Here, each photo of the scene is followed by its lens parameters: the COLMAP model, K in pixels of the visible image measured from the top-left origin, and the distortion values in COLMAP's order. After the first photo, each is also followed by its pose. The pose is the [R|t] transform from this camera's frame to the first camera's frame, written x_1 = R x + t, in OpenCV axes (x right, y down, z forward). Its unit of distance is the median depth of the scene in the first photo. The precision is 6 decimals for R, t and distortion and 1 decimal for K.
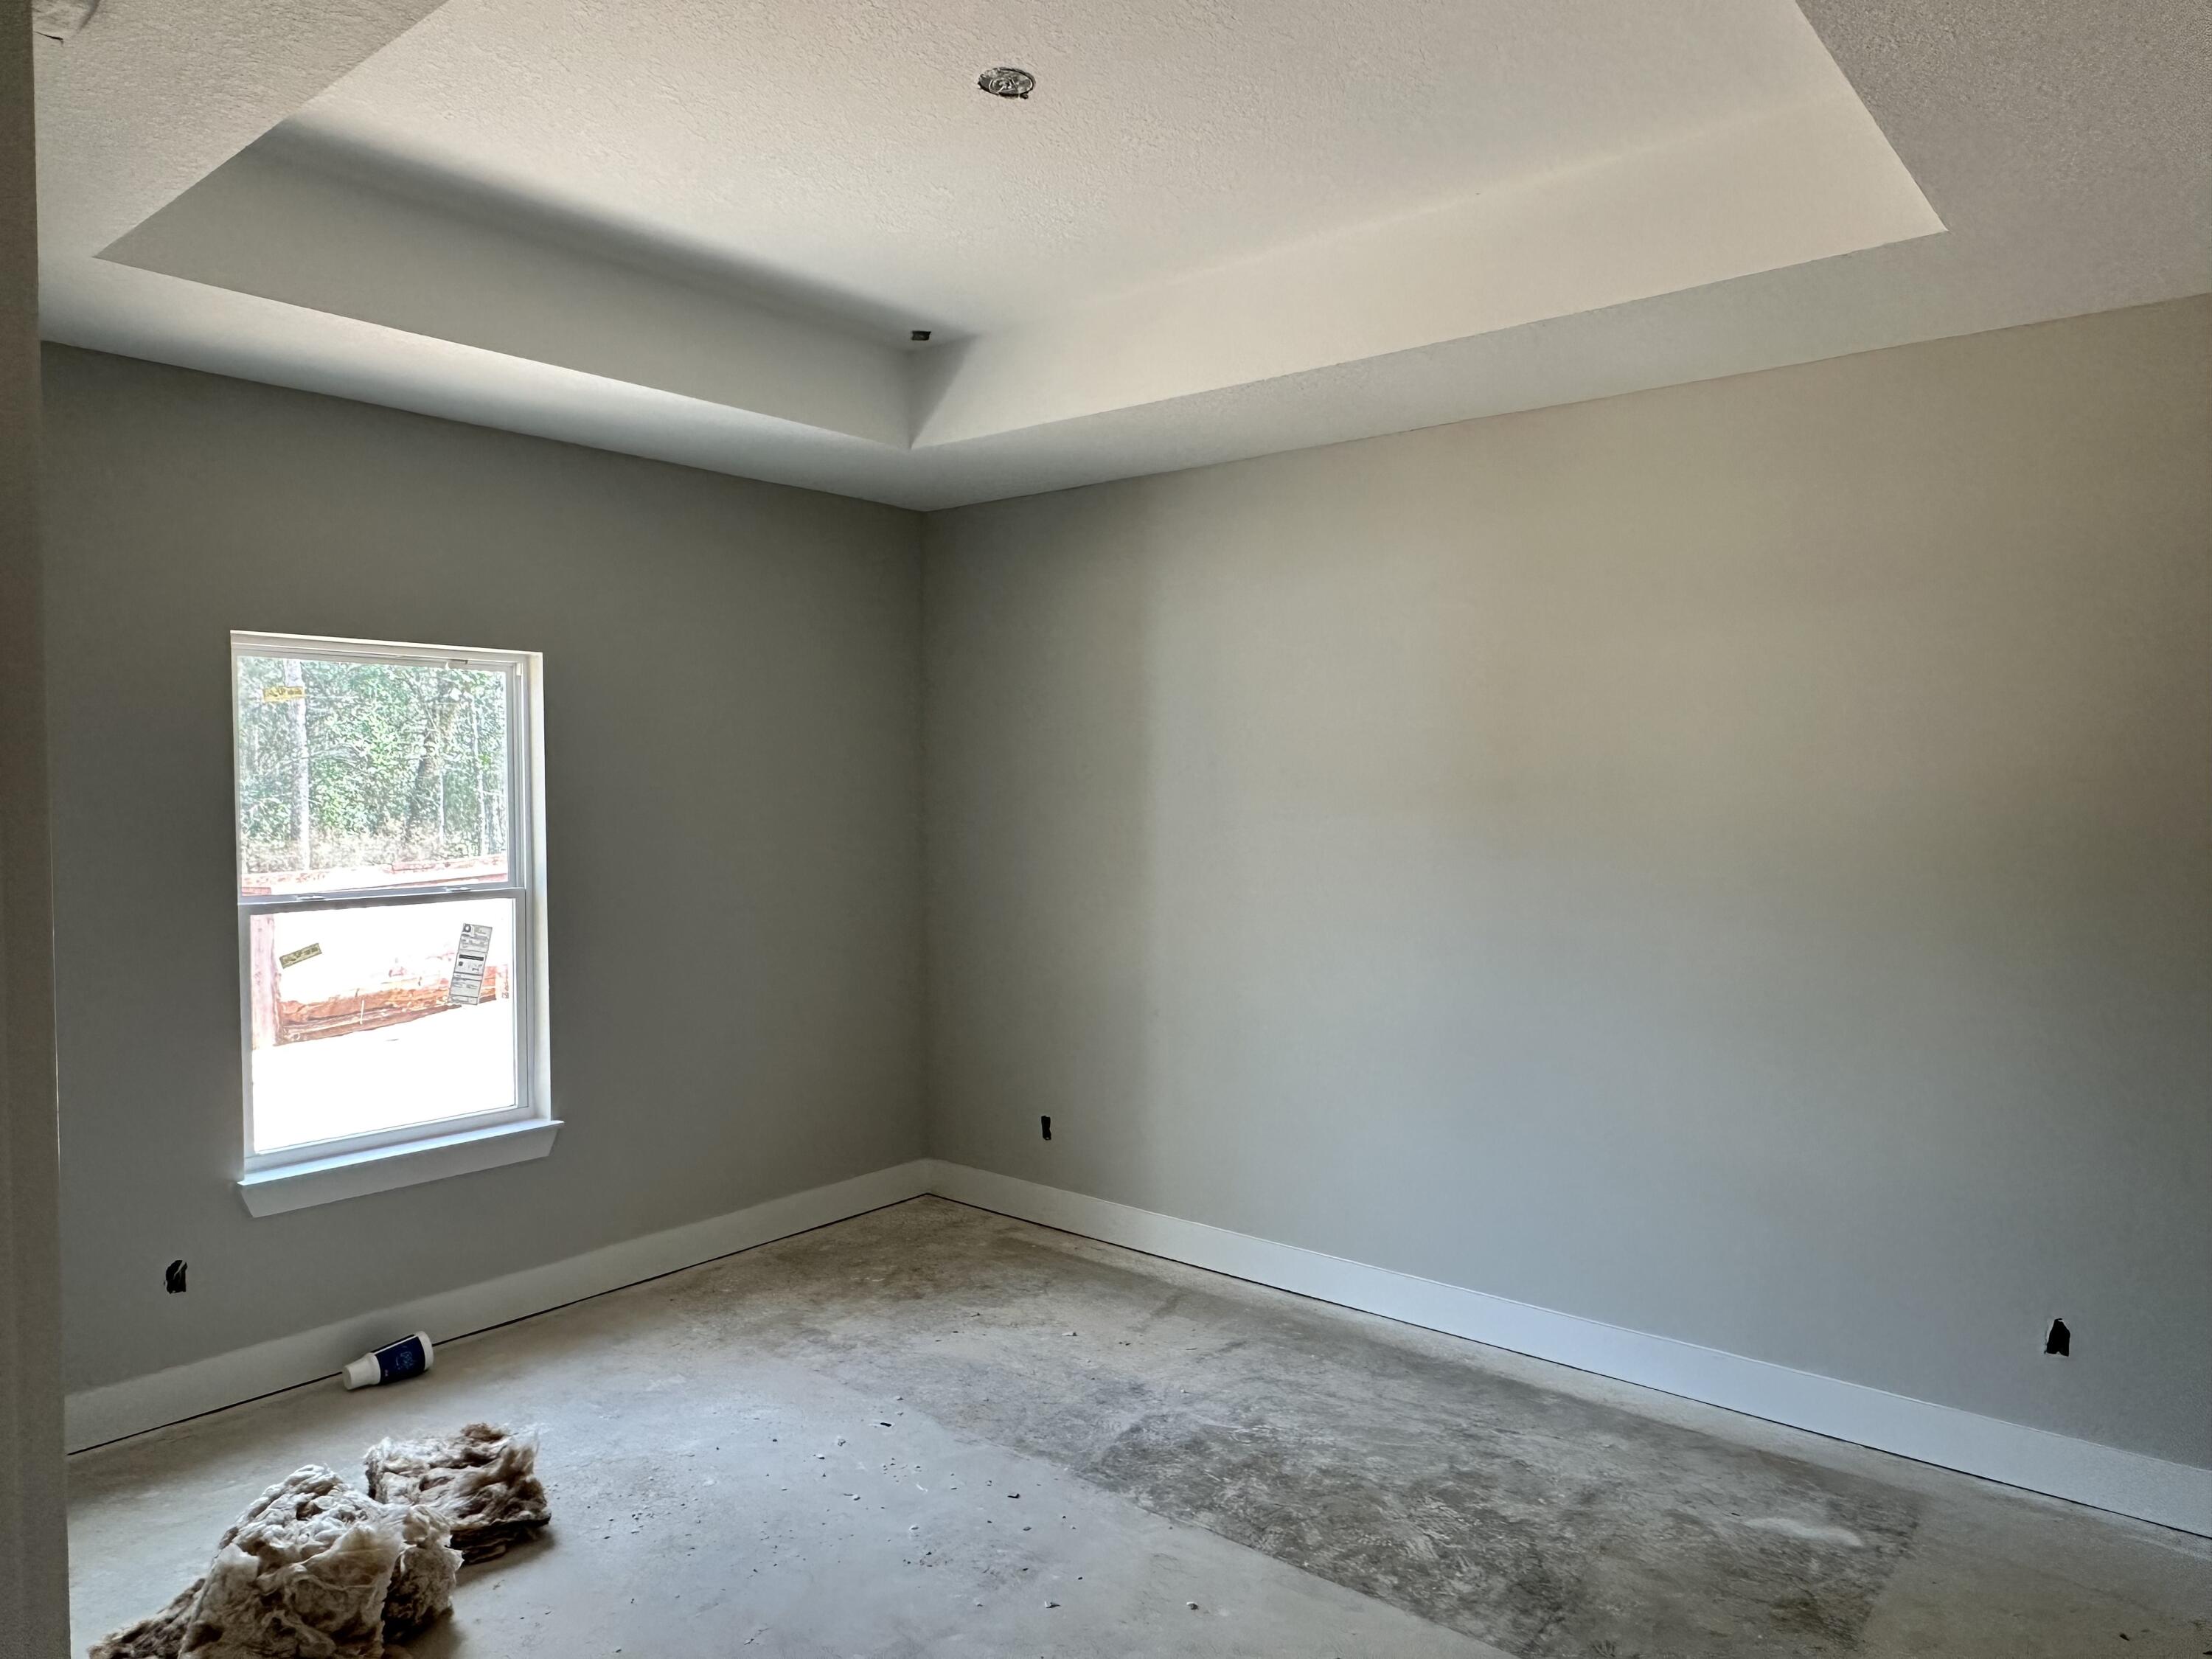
lens RADIAL K [[1423.6, 0, 1106.0], [0, 1423.6, 829.5], [0, 0, 1]] dist [-0.002010, -0.001645]
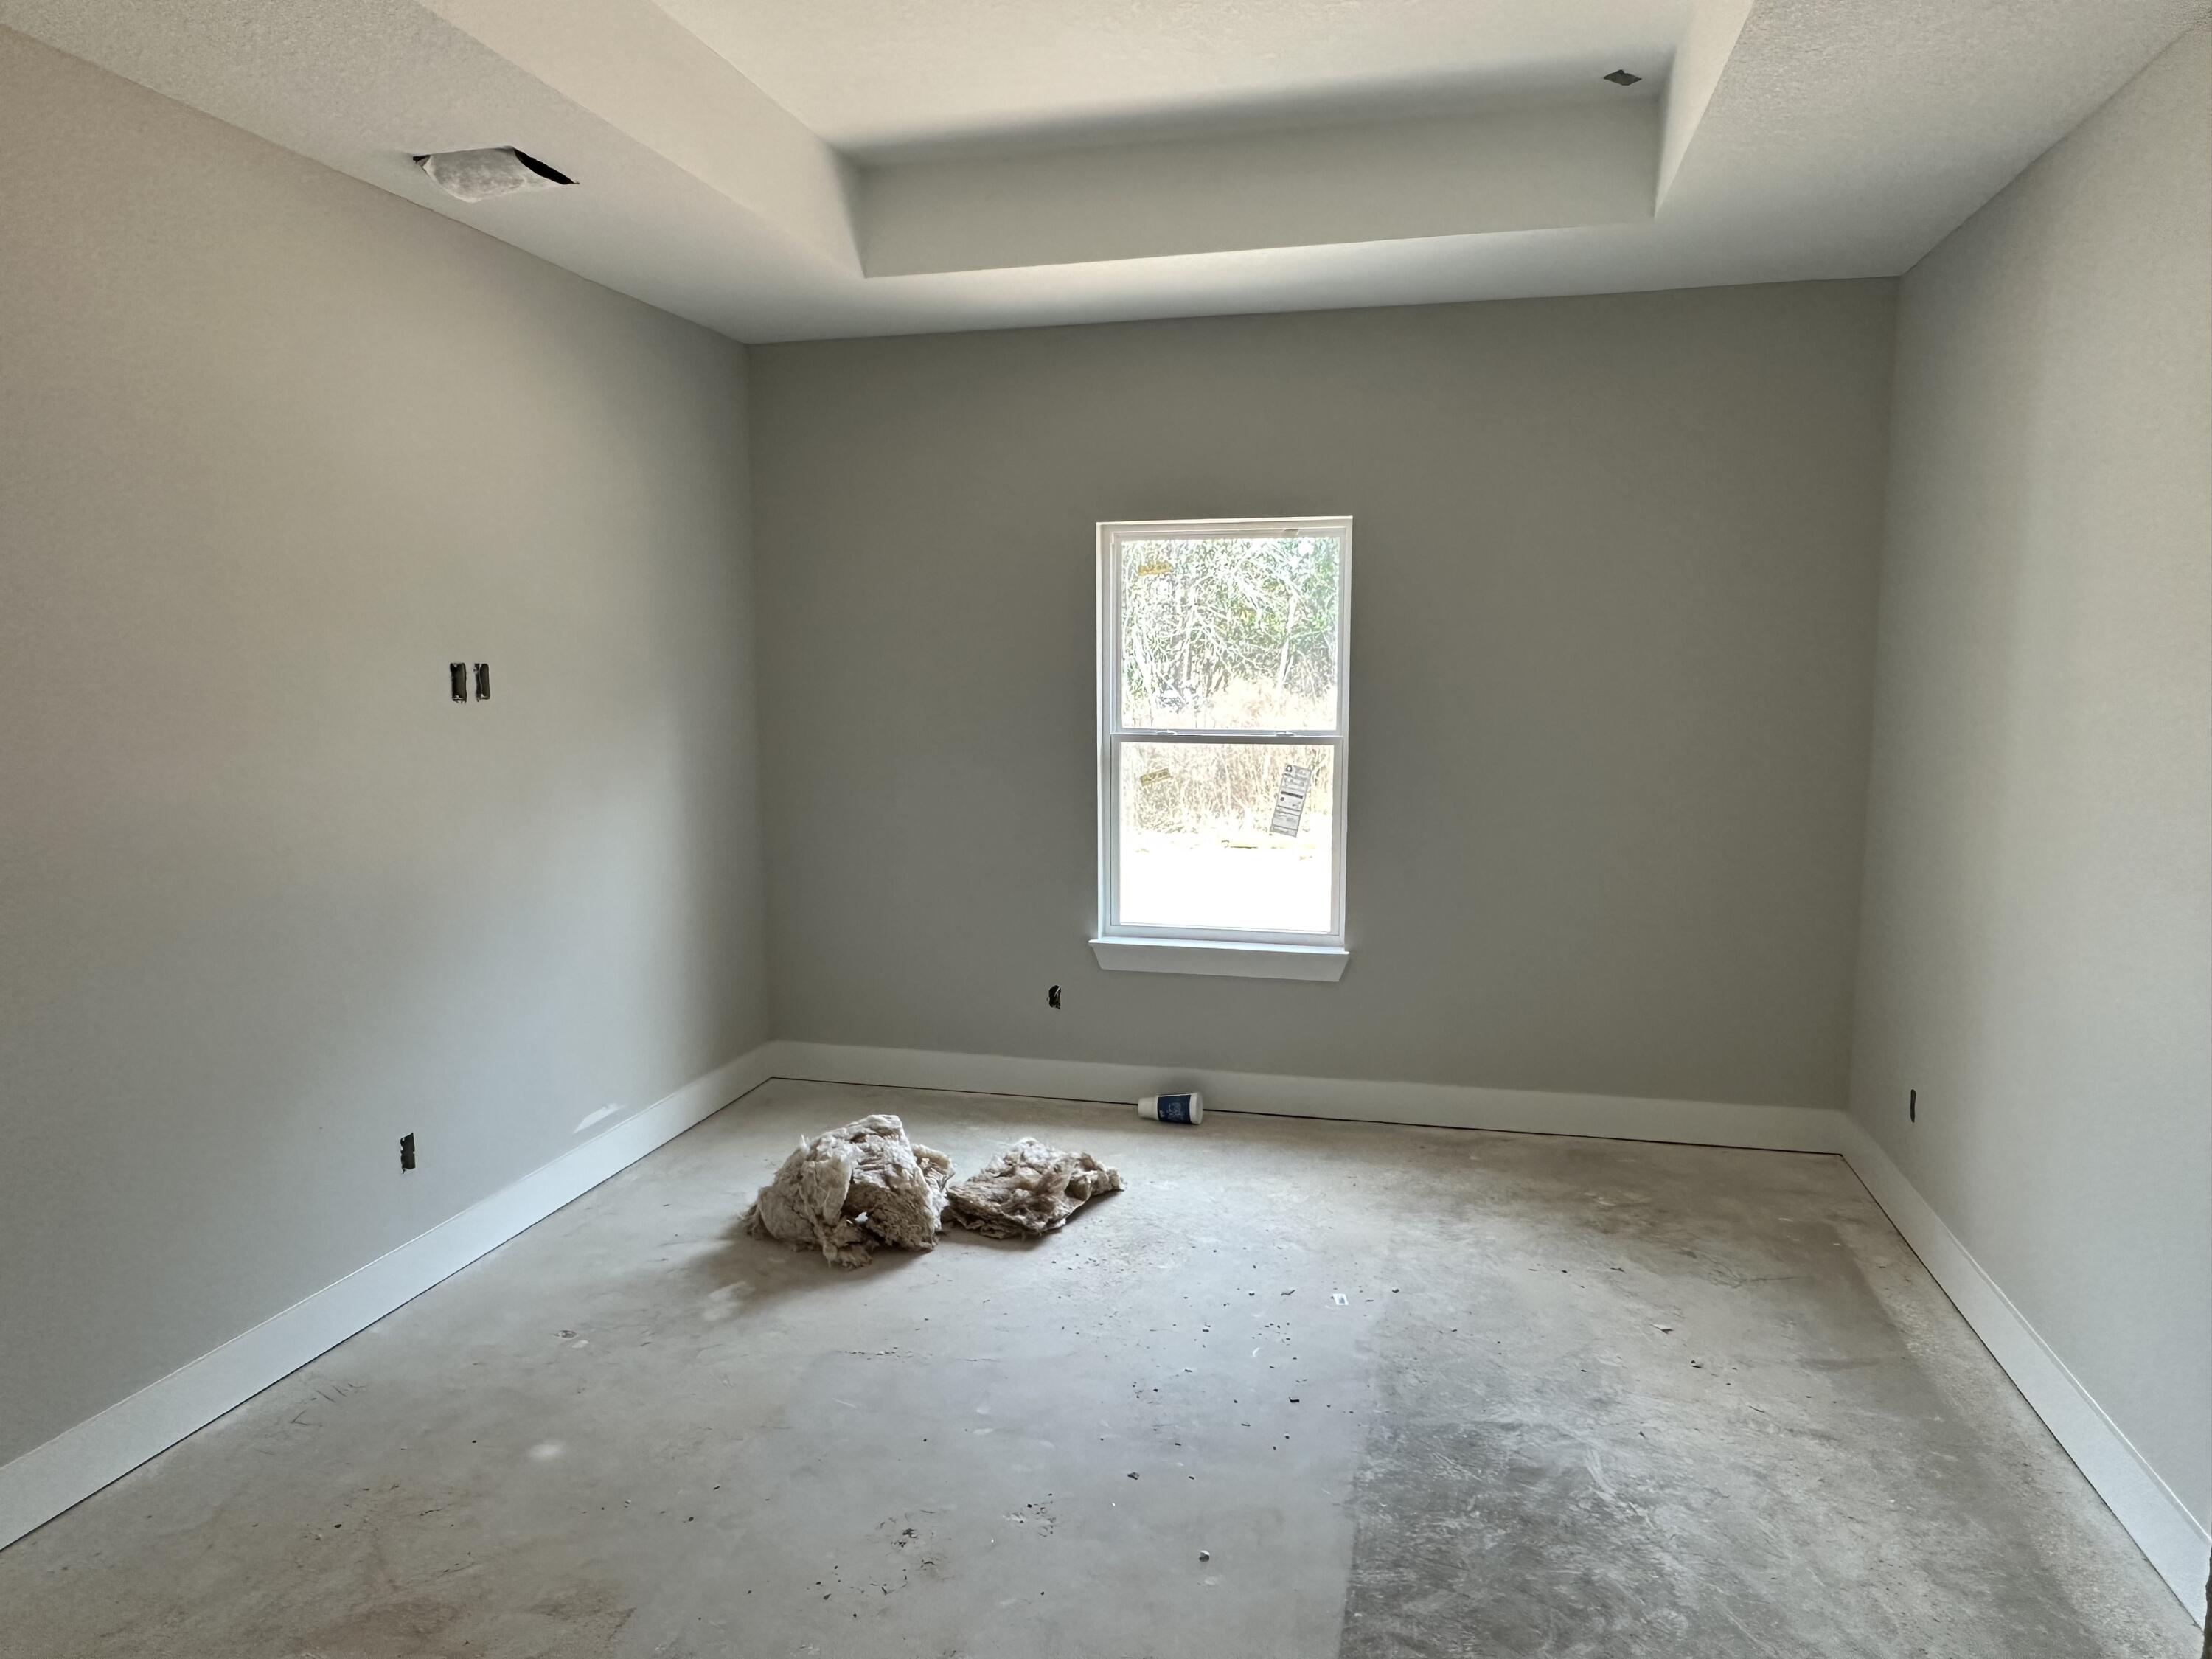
lens RADIAL K [[1423.6, 0, 1106.0], [0, 1423.6, 829.5], [0, 0, 1]] dist [-0.002010, -0.001645]
pose [[0.442923, 0.108576, -0.889961, 0.546608], [-0.029753, 0.993873, 0.106446, 0.001425], [0.896066, -0.020668, 0.443440, 0.395330]]
